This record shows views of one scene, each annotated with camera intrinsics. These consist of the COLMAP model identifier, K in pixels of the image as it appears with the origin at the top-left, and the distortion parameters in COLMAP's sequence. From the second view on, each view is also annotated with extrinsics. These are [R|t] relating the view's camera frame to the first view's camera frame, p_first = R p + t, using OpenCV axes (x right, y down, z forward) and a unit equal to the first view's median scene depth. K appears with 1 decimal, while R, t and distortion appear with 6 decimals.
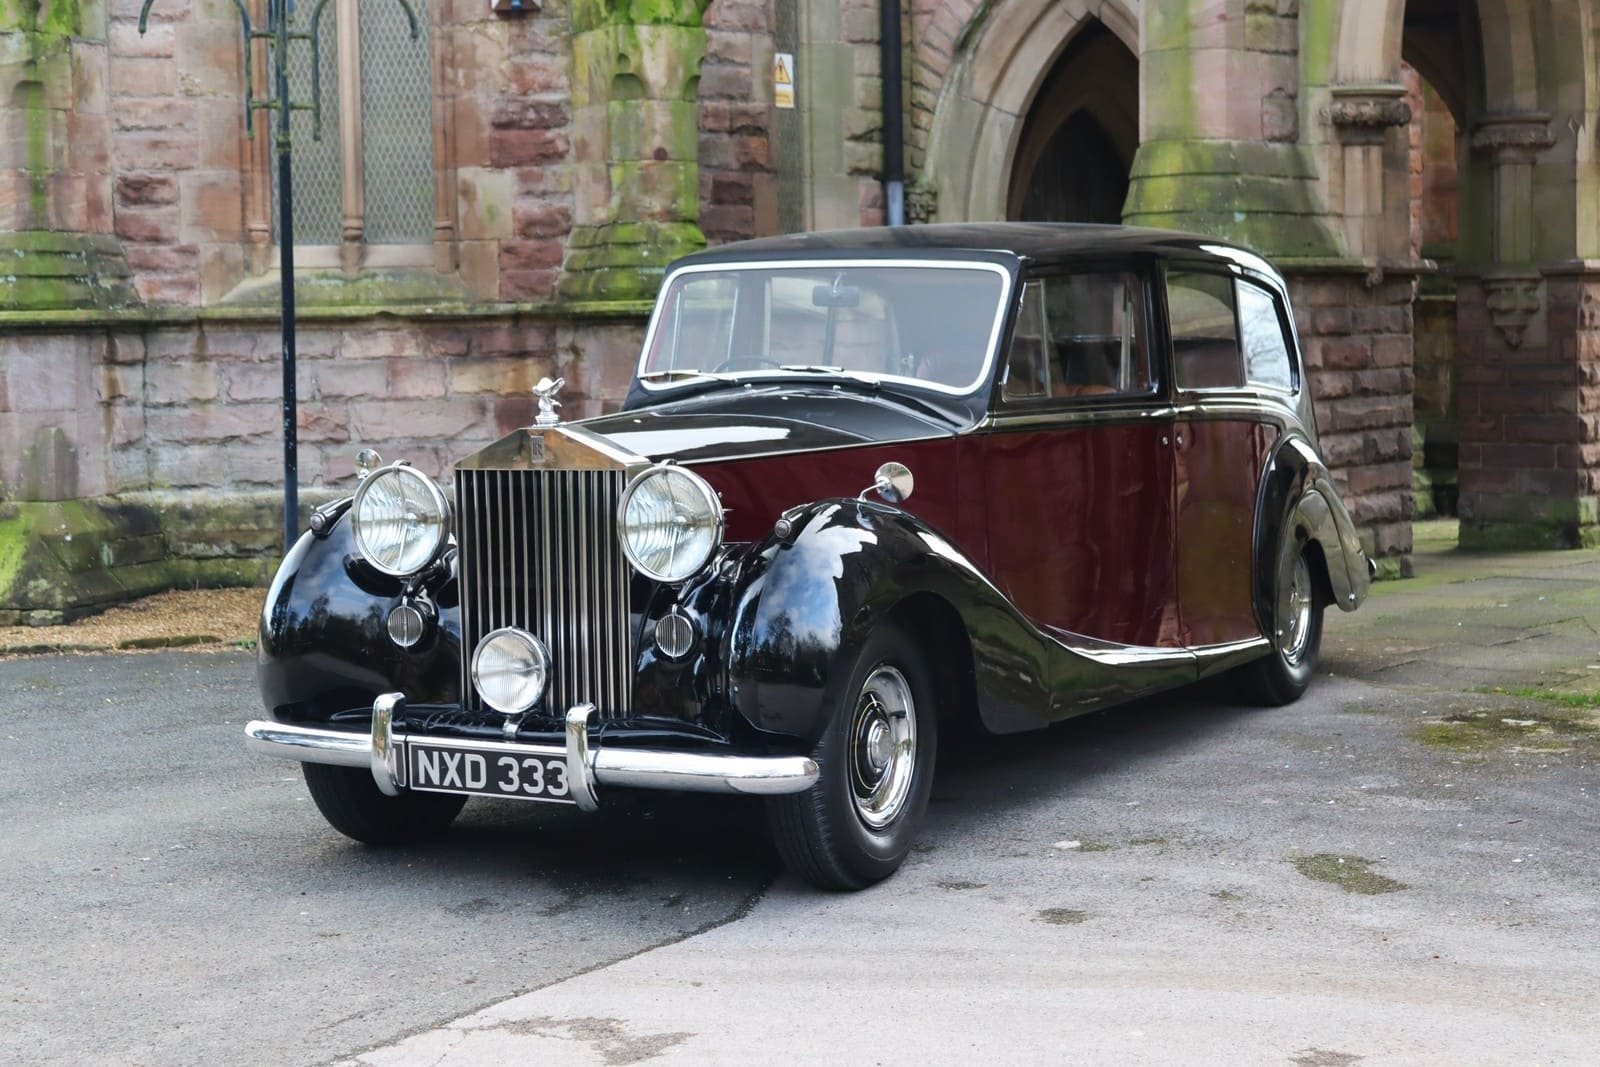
lens RADIAL K [[2869.5, 0, 755.9], [0, 2869.5, 530.2], [0, 0, 1]] dist [0.050469, 0.000000]
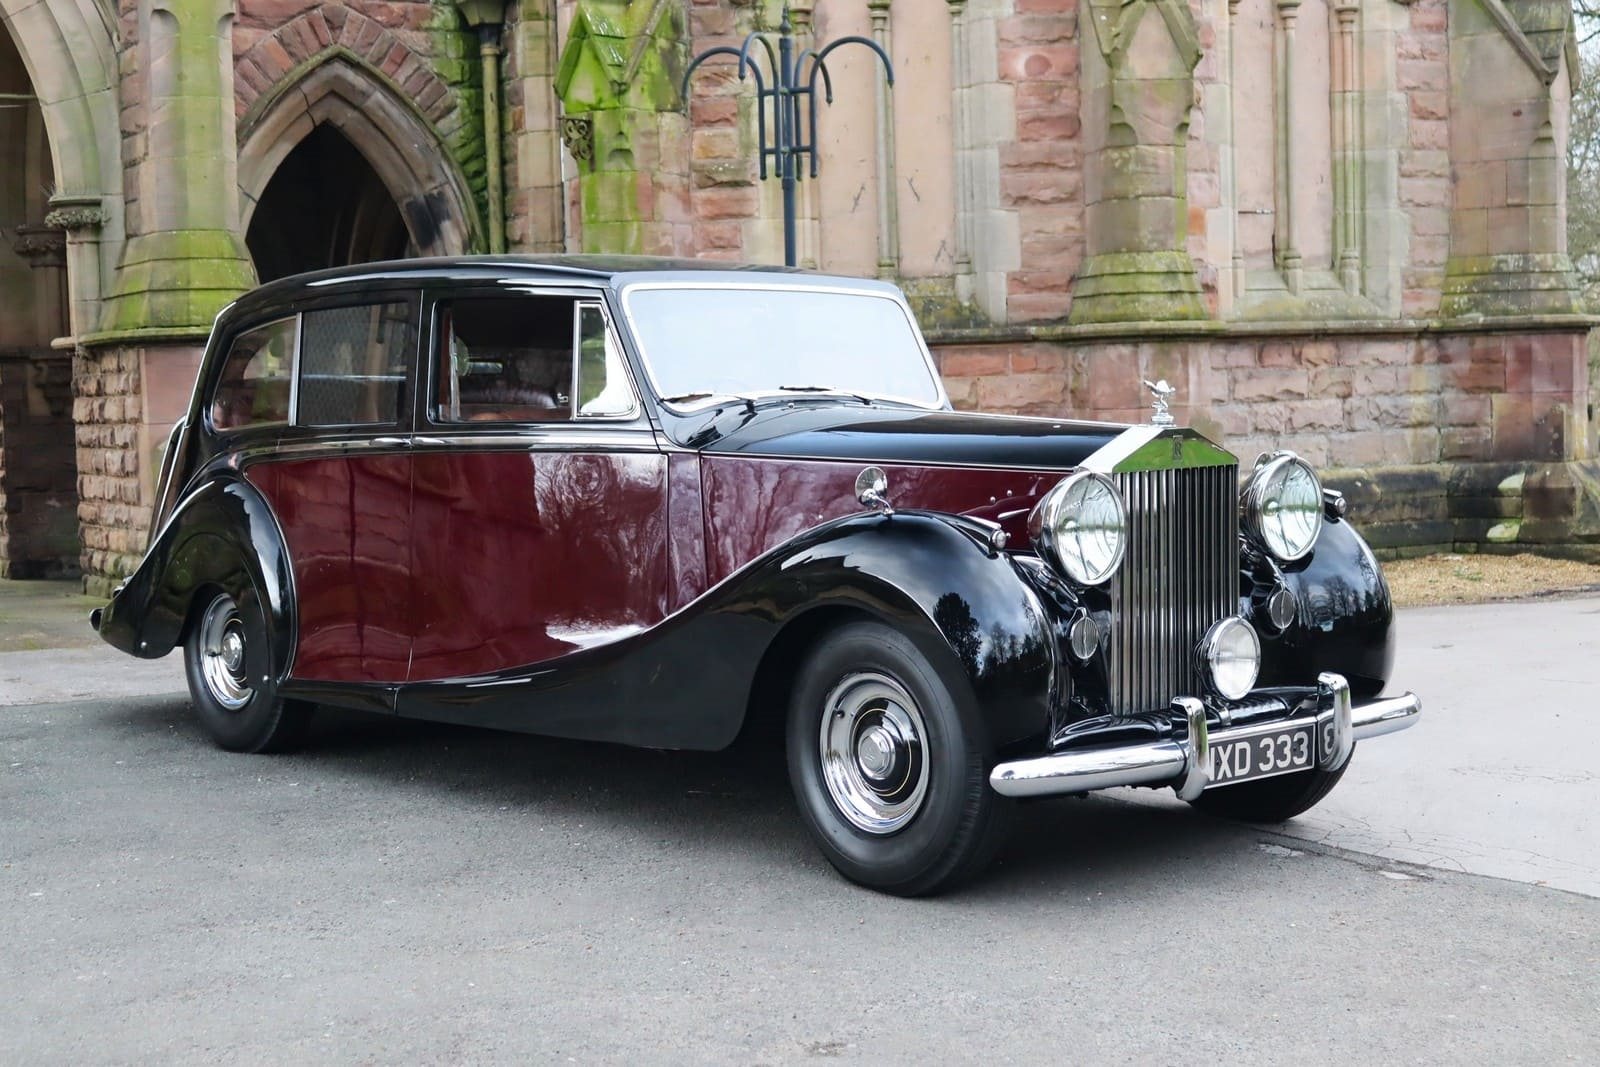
lens RADIAL K [[2303.1, 0, 813.7], [0, 2303.1, 521.0], [0, 0, 1]] dist [-0.022395, 0.000000]
pose [[0.325394, -0.042622, 0.944617, -0.510265], [0.081939, 0.996497, 0.016737, -0.014875], [-0.942021, 0.071955, 0.327747, 0.482332]]
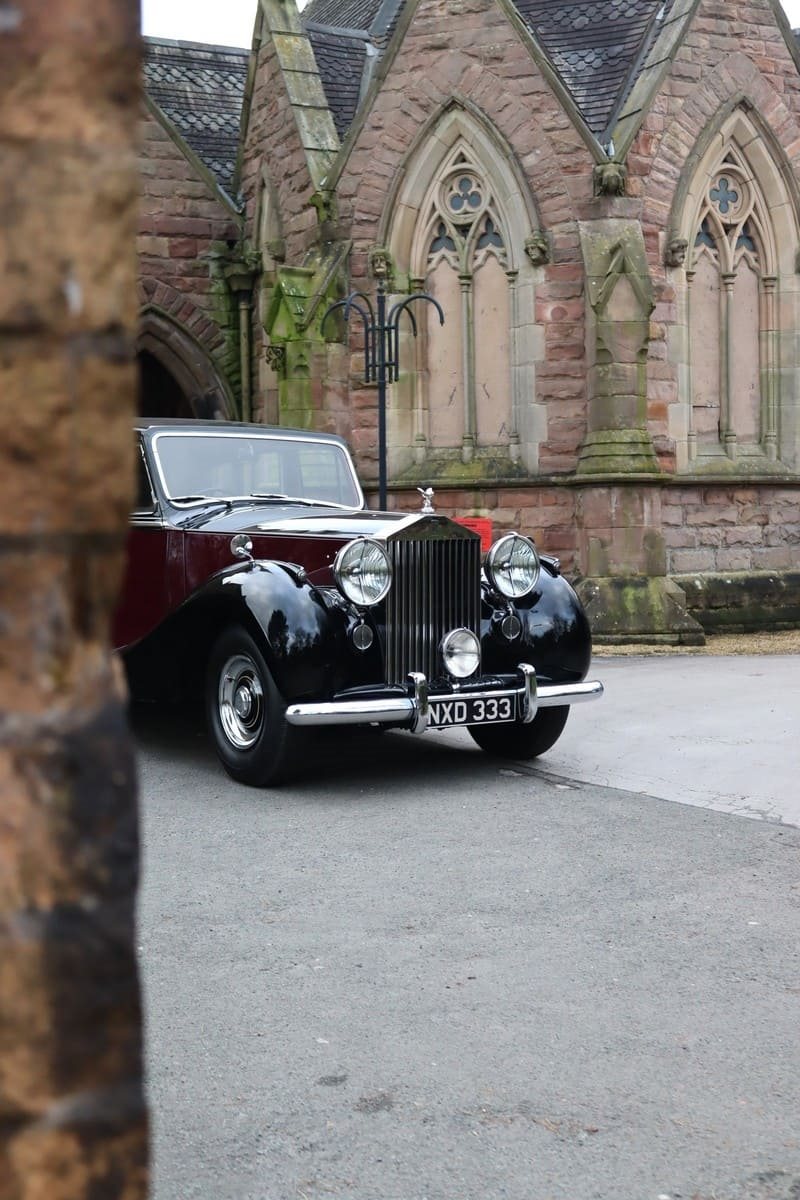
lens RADIAL K [[1494.9, 0, 422.7], [0, 1494.9, 595.0], [0, 0, 1]] dist [-0.041426, 0.000000]
pose [[0.423055, -0.020868, 0.905864, -0.508323], [0.063933, 0.997931, -0.006869, 0.010486], [-0.903846, 0.060821, 0.423513, 0.353800]]
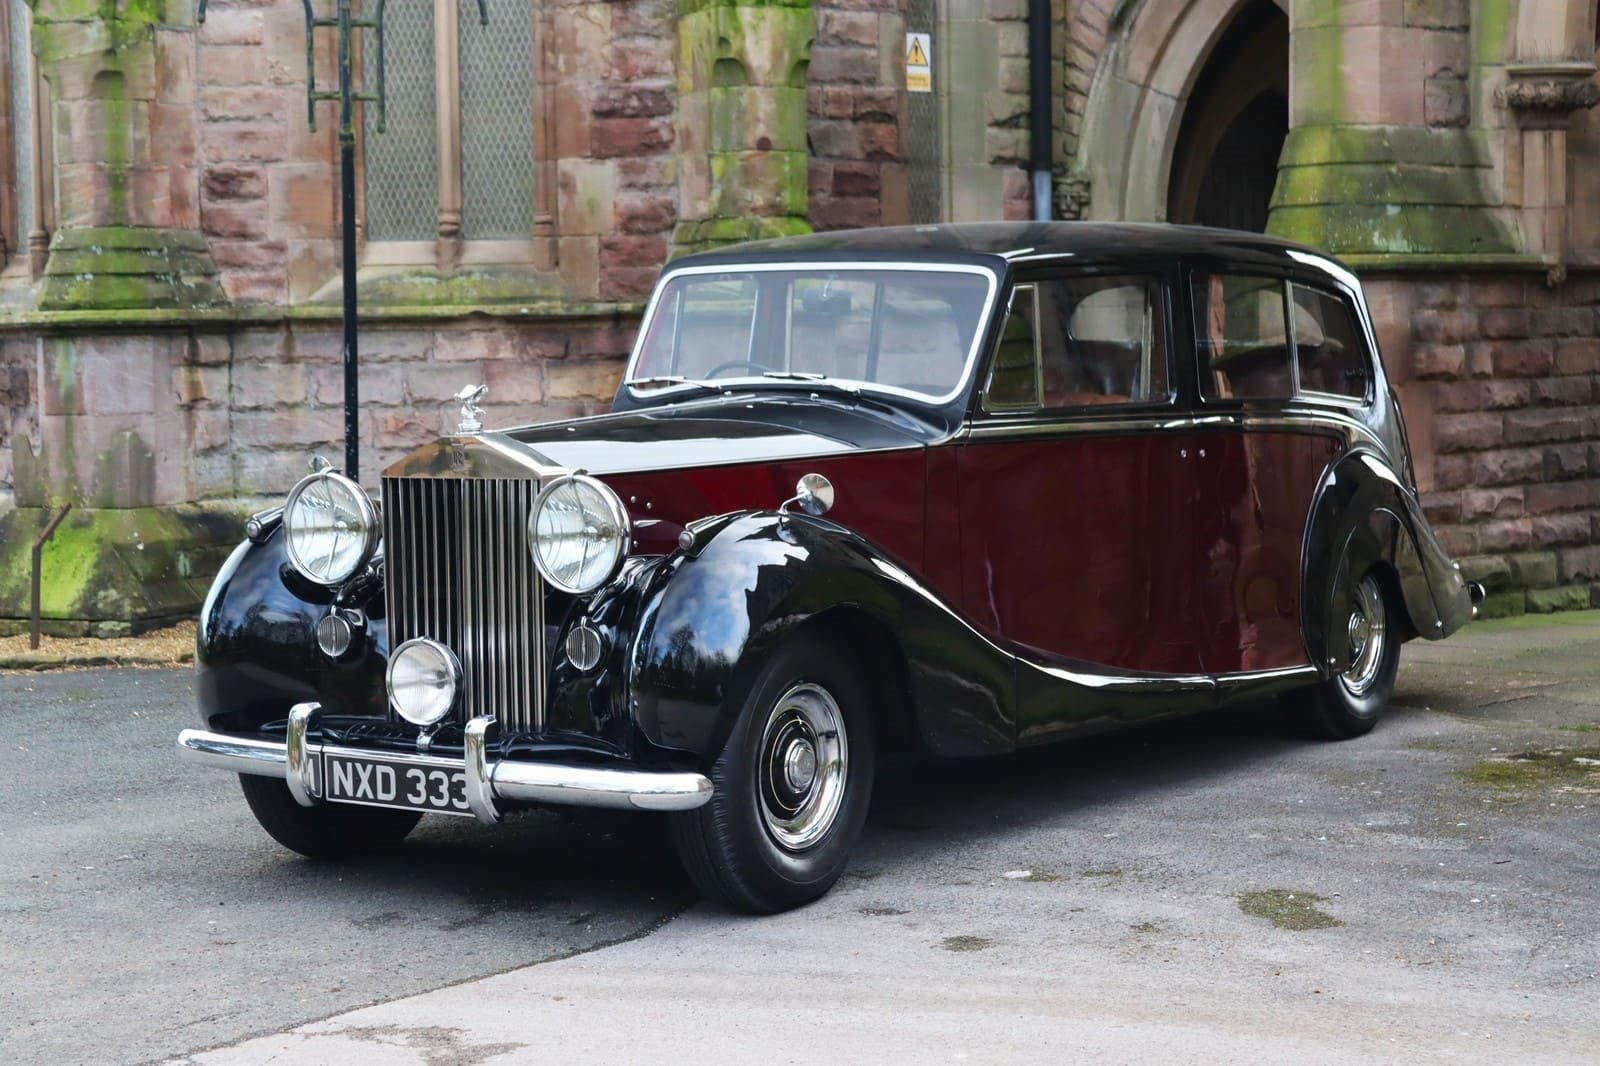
lens RADIAL K [[3231.2, 0, 712.9], [0, 3231.2, 541.1], [0, 0, 1]] dist [0.078749, 0.000000]
pose [[0.992614, 0.011099, -0.120807, 0.081712], [-0.011471, 0.999931, -0.002385, 0.001238], [0.120772, 0.003753, 0.992673, -0.049974]]
